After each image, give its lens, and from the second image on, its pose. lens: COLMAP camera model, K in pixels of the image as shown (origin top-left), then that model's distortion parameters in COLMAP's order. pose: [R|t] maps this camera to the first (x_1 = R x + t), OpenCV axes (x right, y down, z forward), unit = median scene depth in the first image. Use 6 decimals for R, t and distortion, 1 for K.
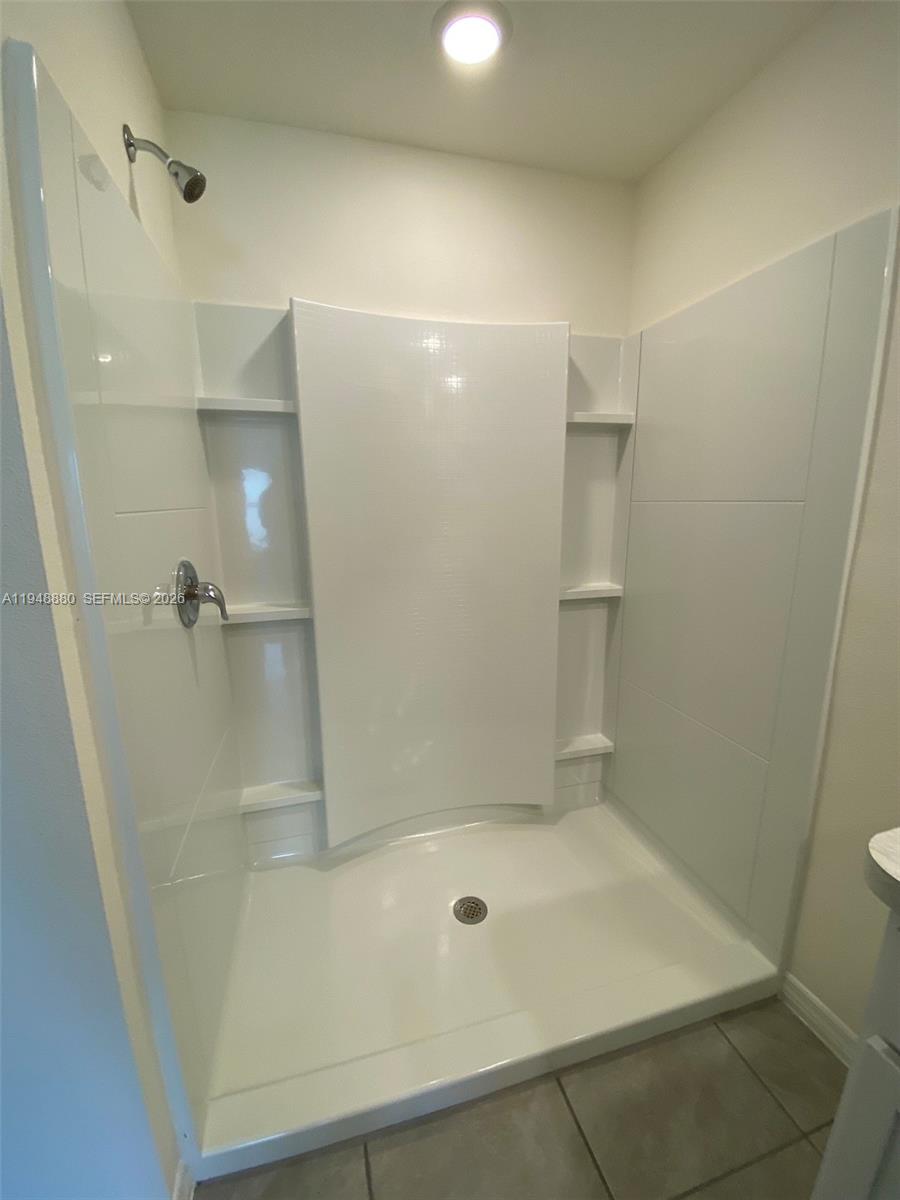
lens RADIAL K [[482.1, 0, 449.6], [0, 482.1, 597.3], [0, 0, 1]] dist [0.017374, -0.015061]
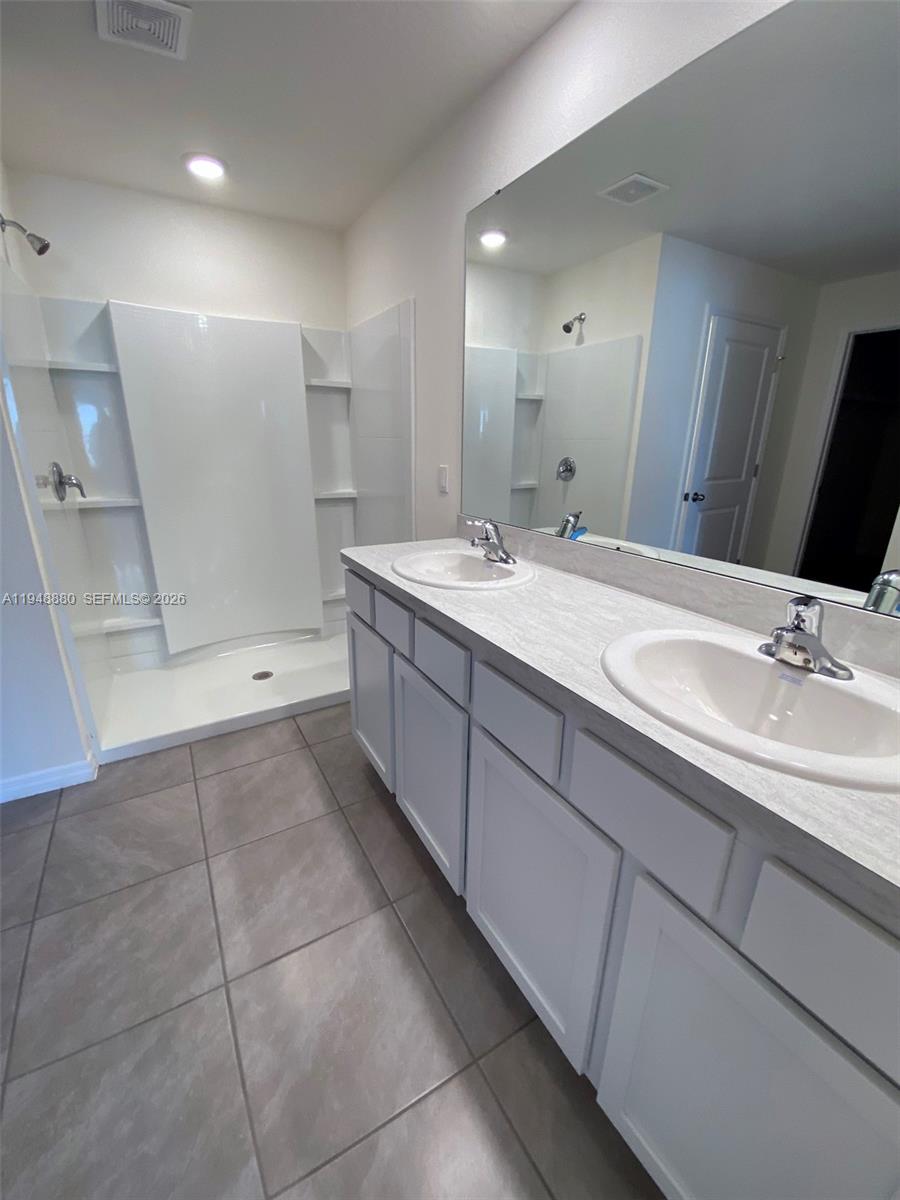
lens RADIAL K [[488.9, 0, 450.0], [0, 488.9, 600.0], [0, 0, 1]] dist [0.002610, -0.011162]
pose [[0.967172, -0.057299, 0.247580, 0.258781], [0.029464, 0.992962, 0.114707, 0.181324], [-0.252410, -0.103647, 0.962053, -0.772381]]
